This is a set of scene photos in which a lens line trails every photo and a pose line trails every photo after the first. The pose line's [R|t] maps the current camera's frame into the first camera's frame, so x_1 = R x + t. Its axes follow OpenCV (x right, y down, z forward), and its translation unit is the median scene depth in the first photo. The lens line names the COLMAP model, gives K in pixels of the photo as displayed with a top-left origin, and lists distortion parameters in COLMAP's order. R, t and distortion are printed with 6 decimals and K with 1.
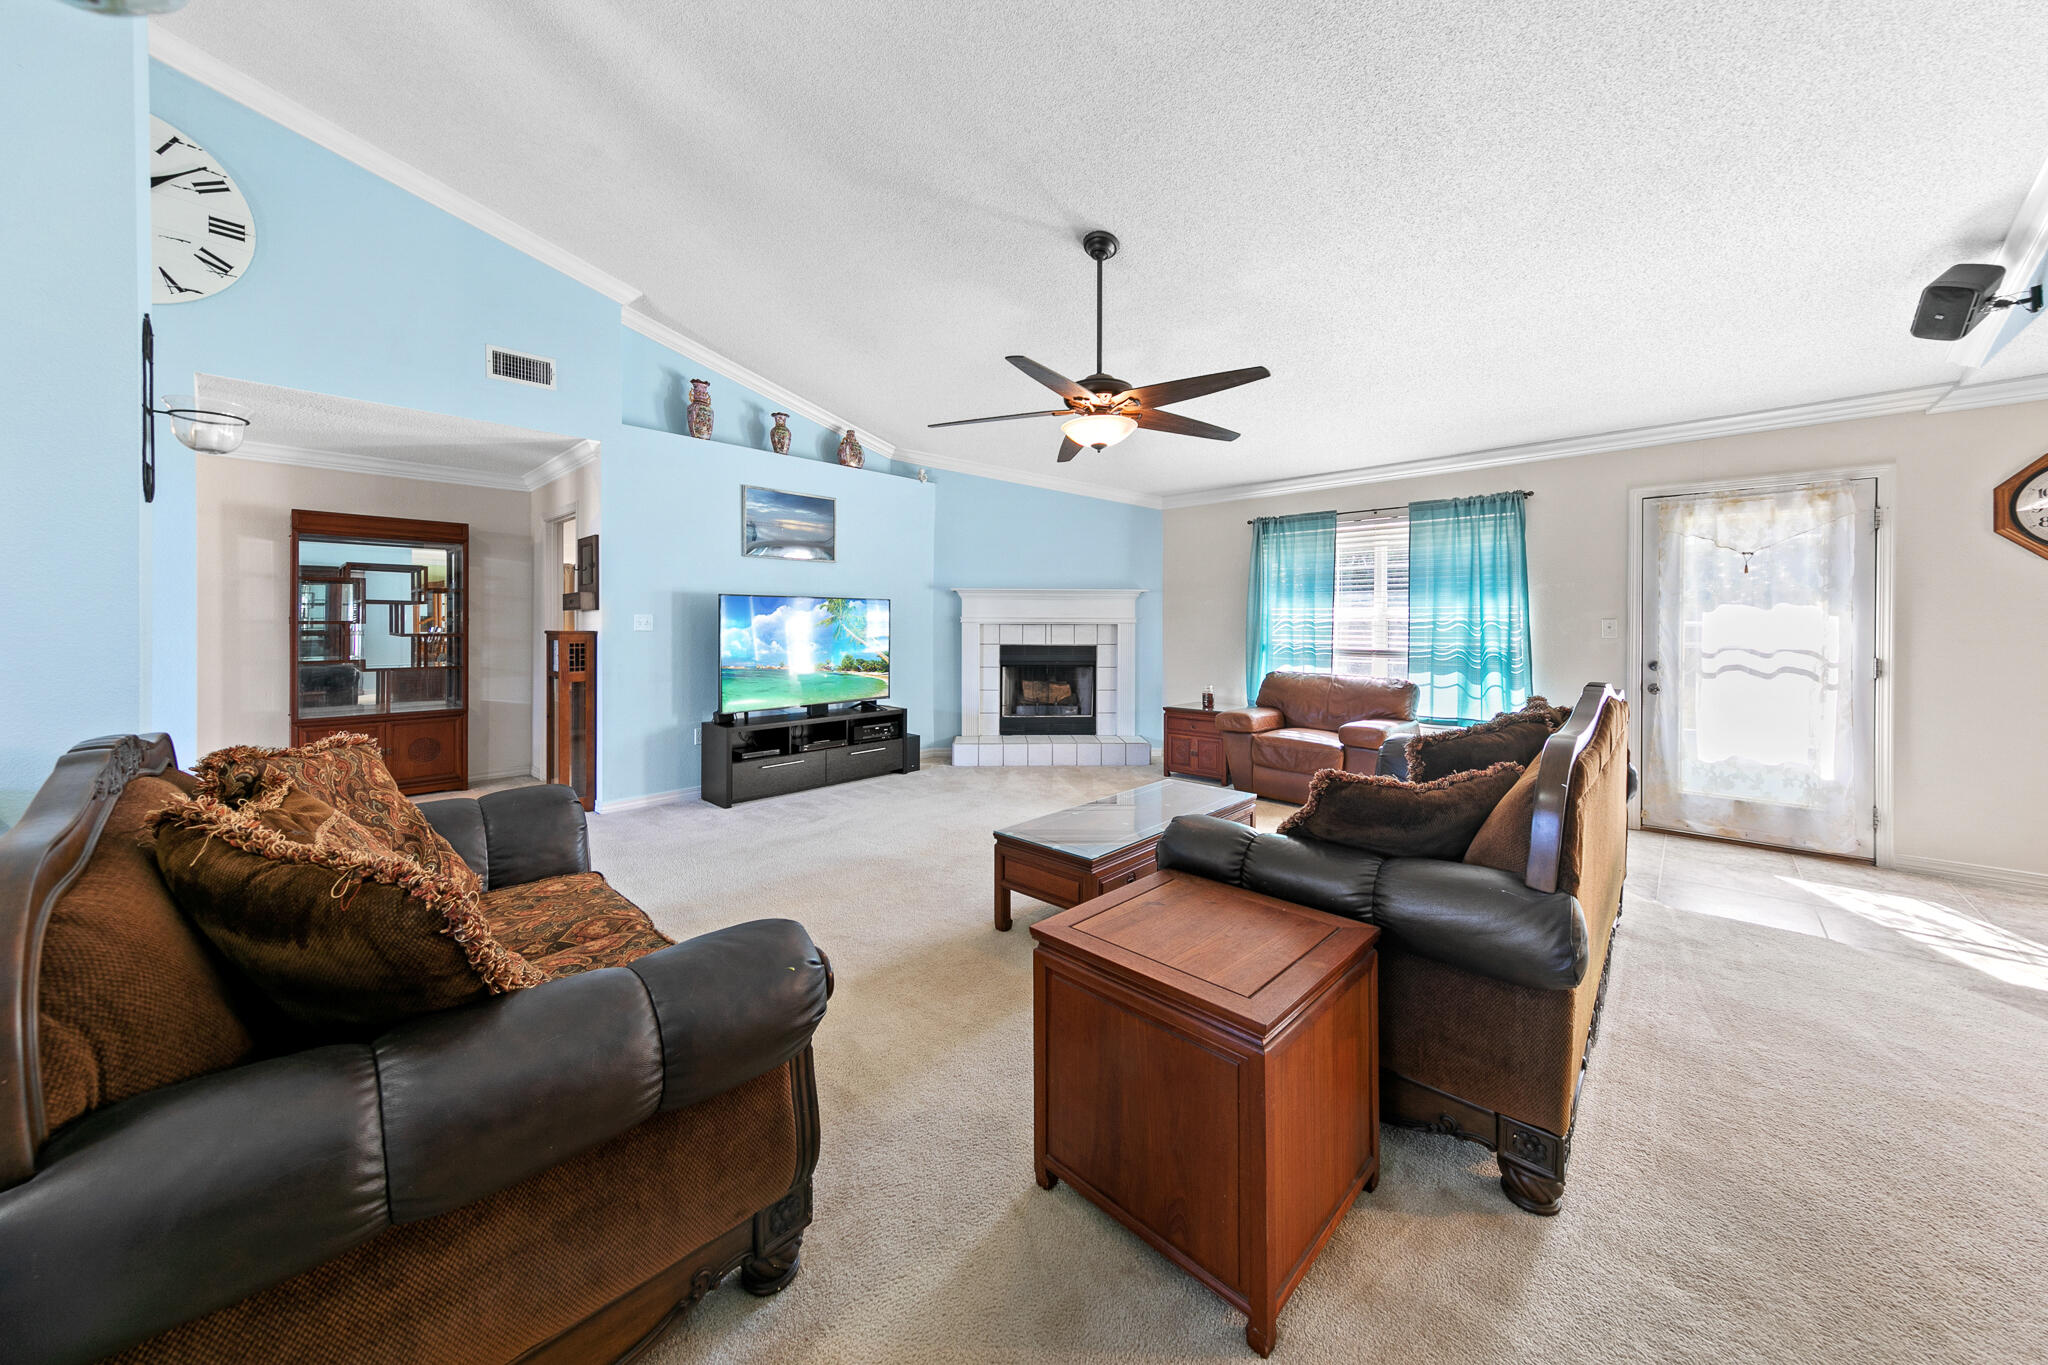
lens RADIAL K [[701.4, 0, 1032.1], [0, 701.4, 625.4], [0, 0, 1]] dist [0.005971, -0.000086]
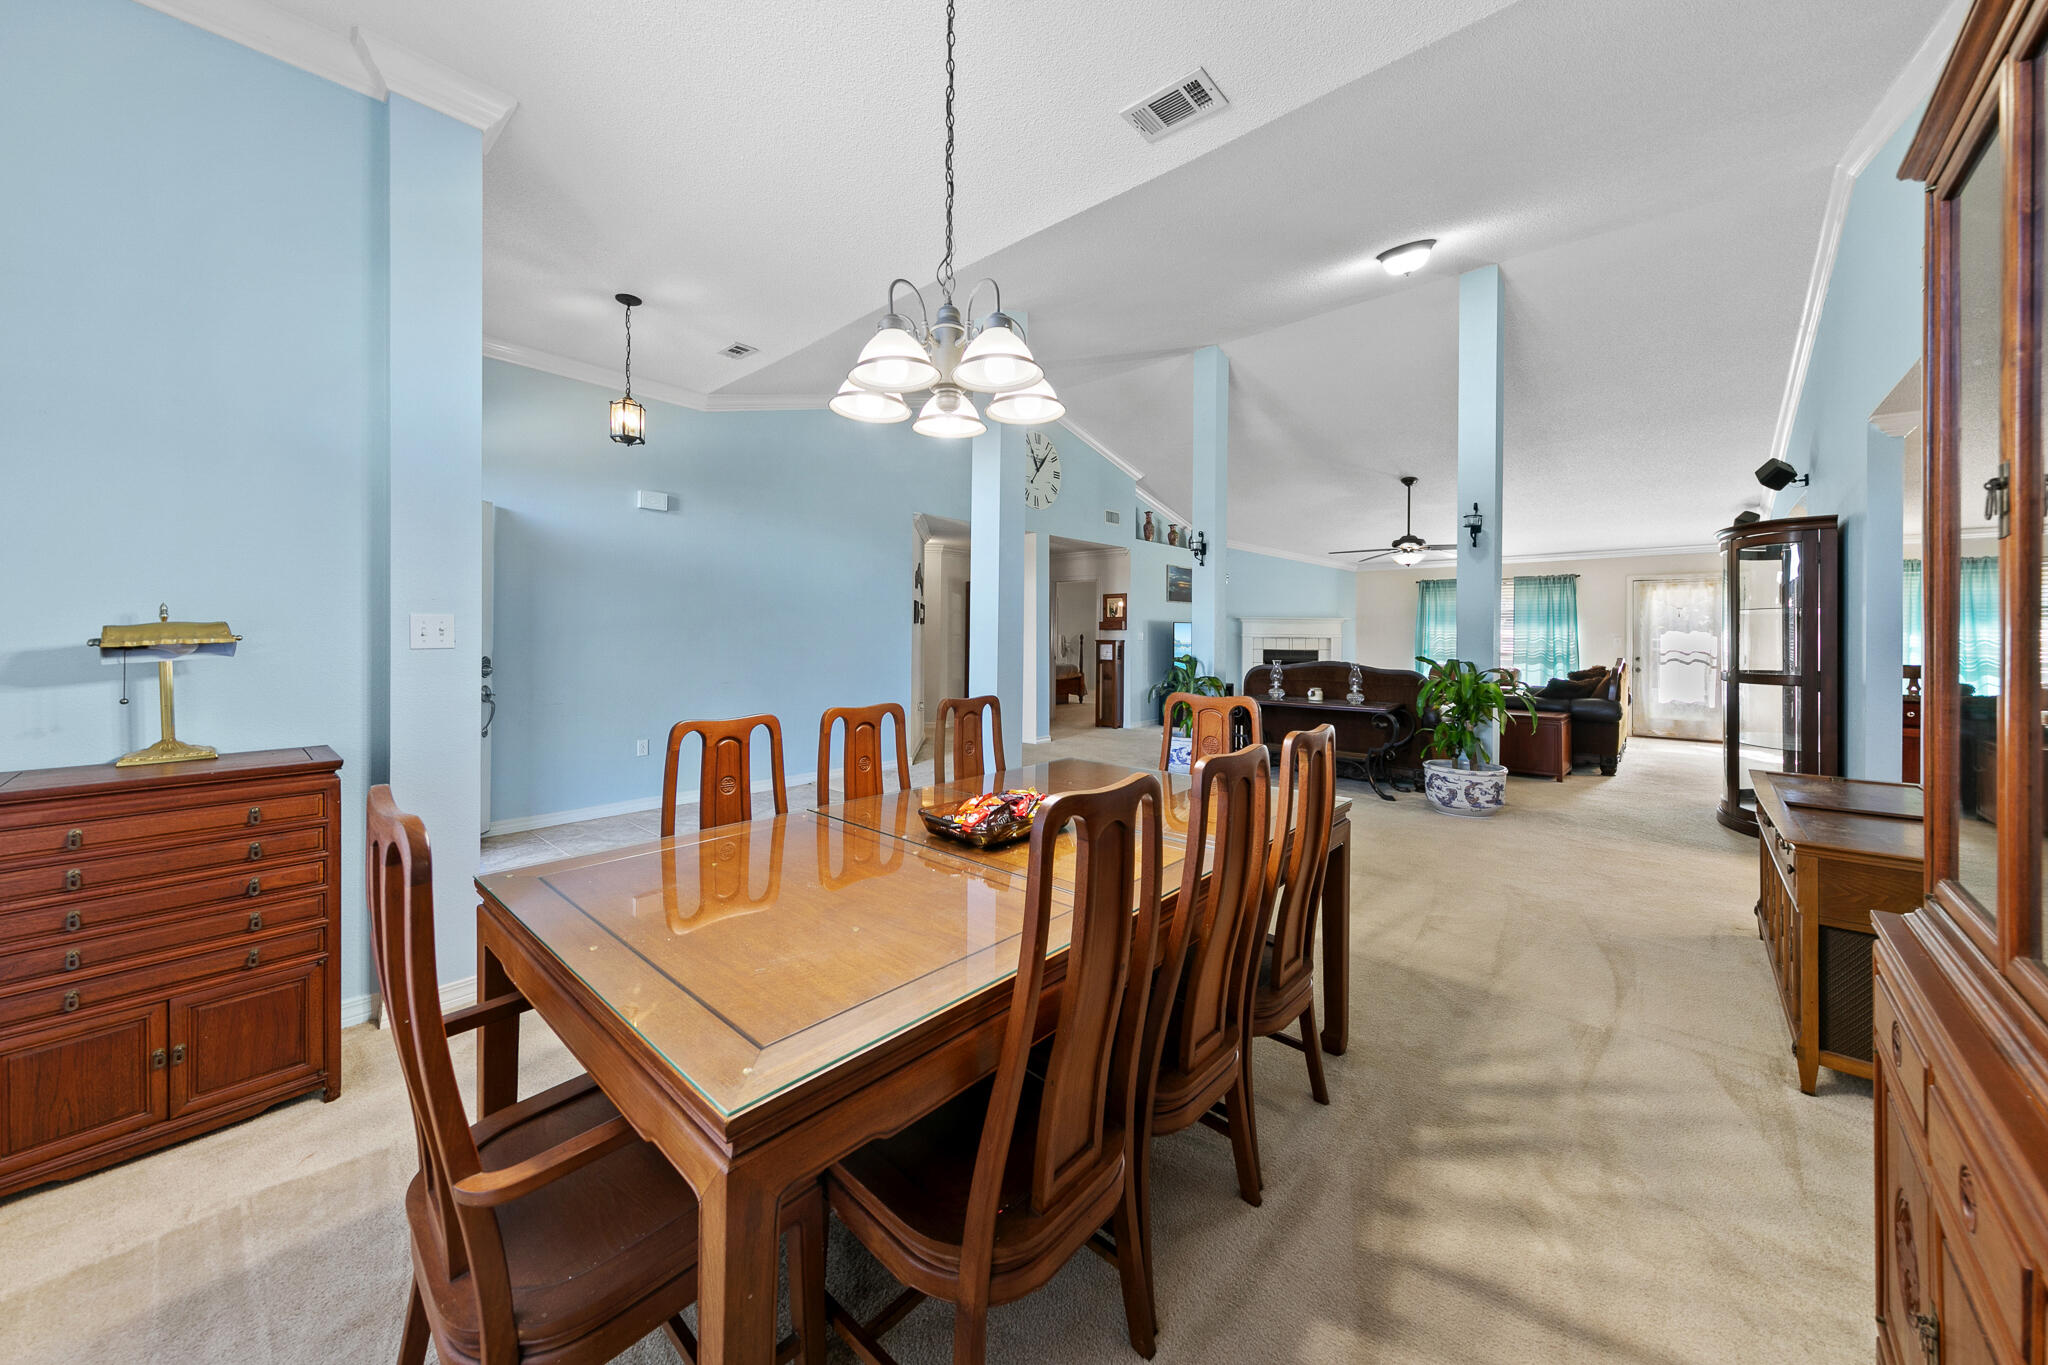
lens RADIAL K [[701.4, 0, 1030.1], [0, 701.4, 635.2], [0, 0, 1]] dist [0.005971, -0.000086]
pose [[0.999933, 0.005040, 0.010443, -0.992364], [-0.004986, 0.999974, -0.005116, 0.004665], [-0.010468, 0.005063, 0.999932, -1.126649]]
